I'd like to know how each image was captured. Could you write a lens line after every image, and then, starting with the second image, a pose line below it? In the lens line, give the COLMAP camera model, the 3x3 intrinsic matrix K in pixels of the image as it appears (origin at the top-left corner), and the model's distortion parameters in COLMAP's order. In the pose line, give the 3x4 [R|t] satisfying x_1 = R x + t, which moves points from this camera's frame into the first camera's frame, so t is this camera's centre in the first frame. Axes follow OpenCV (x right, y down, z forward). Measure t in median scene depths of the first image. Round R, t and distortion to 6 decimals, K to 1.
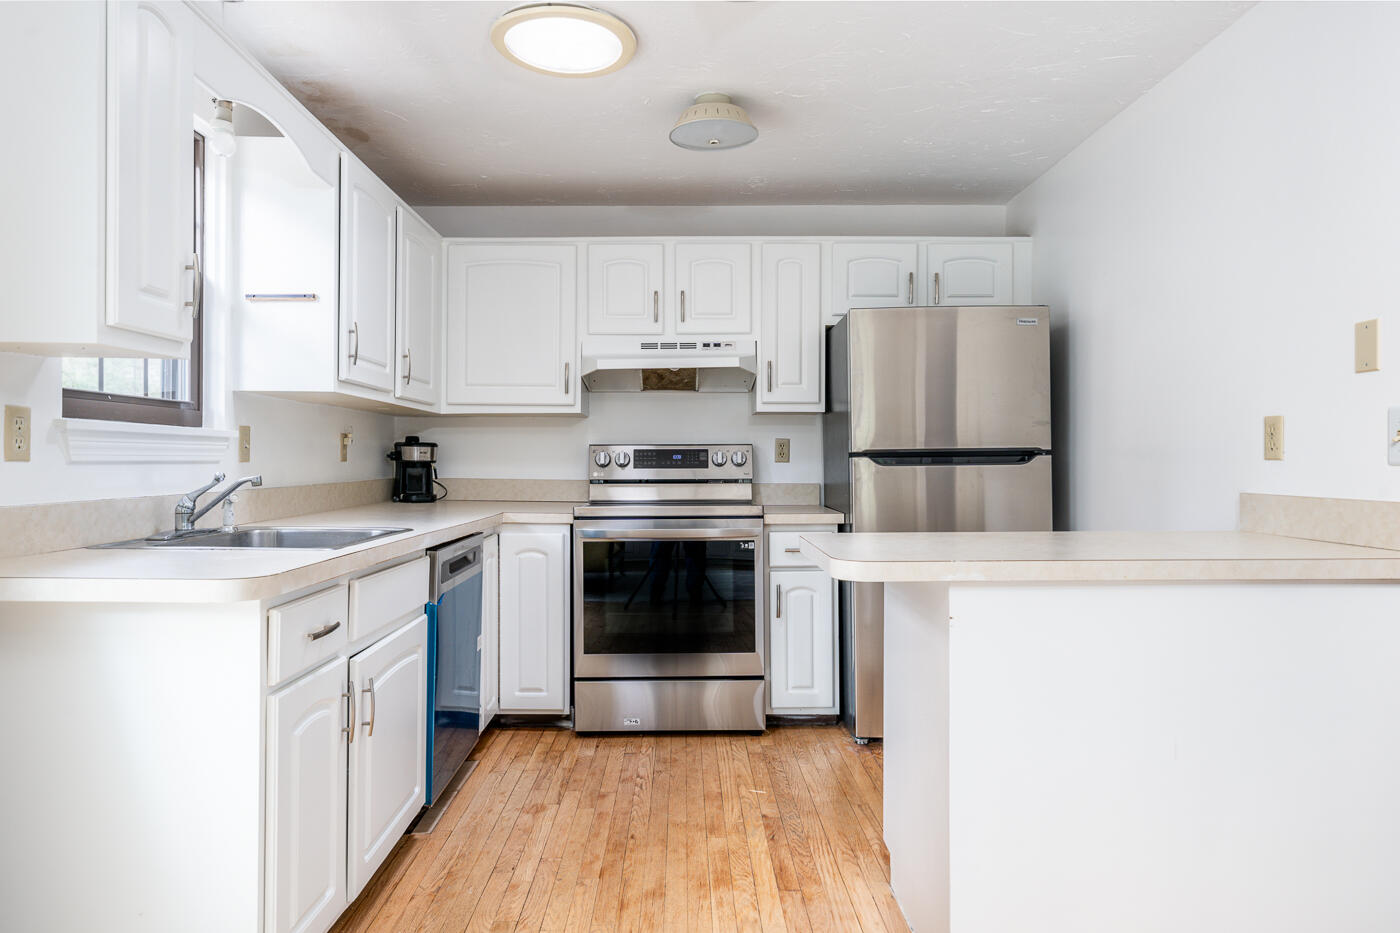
lens RADIAL K [[894.4, 0, 700.7], [0, 894.4, 459.4], [0, 0, 1]] dist [-0.003284, -0.000193]
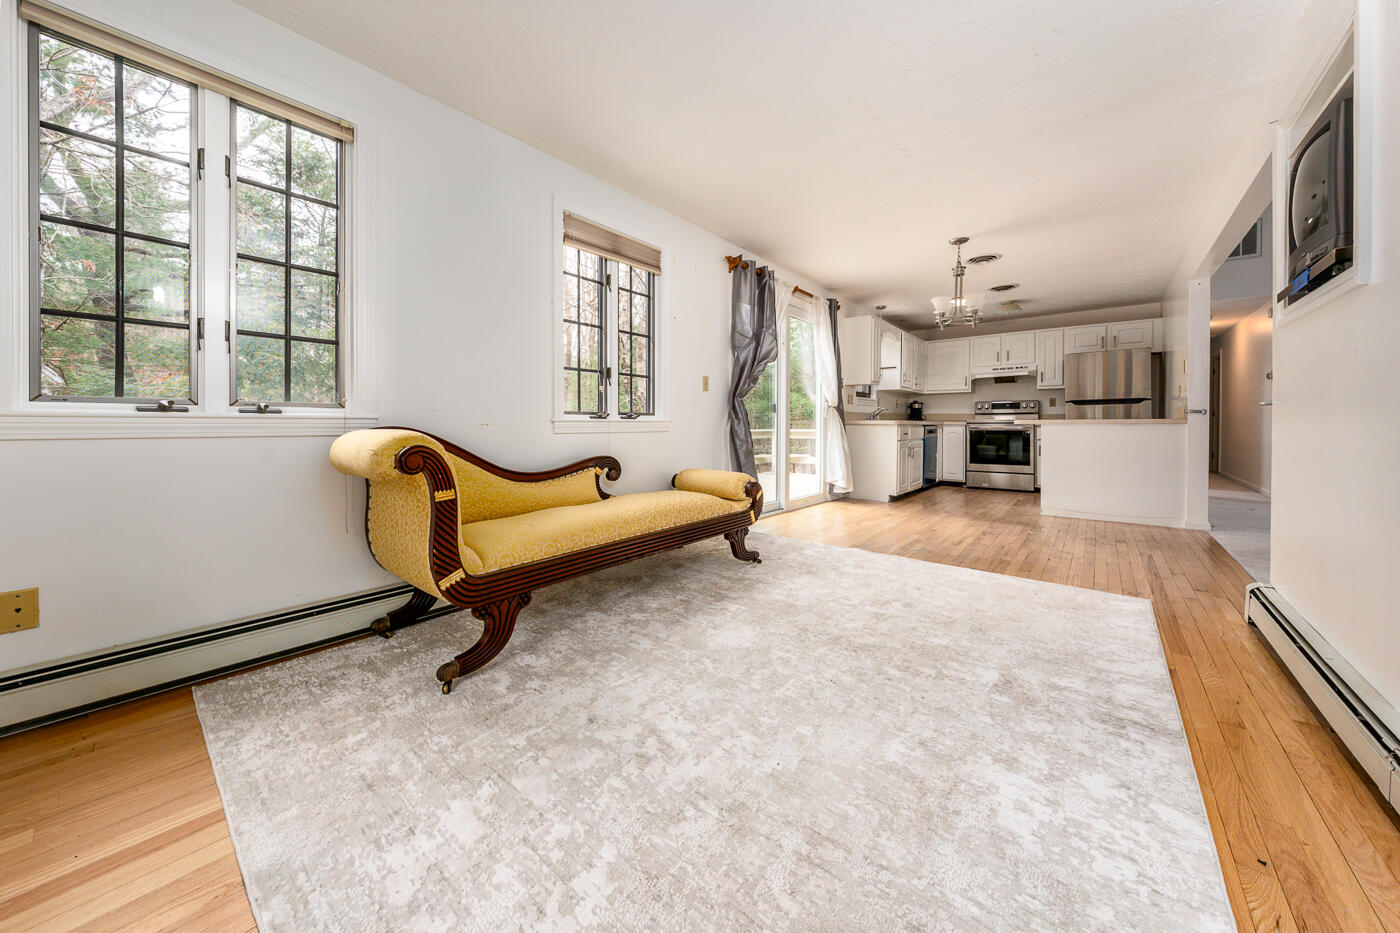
lens RADIAL K [[504.3, 0, 695.2], [0, 504.3, 425.5], [0, 0, 1]] dist [-0.005913, -0.000222]
pose [[0.772245, 0.002221, -0.635321, 0.256210], [0.000628, 0.999991, 0.004258, 0.061730], [0.635324, -0.003687, 0.772237, -1.048222]]
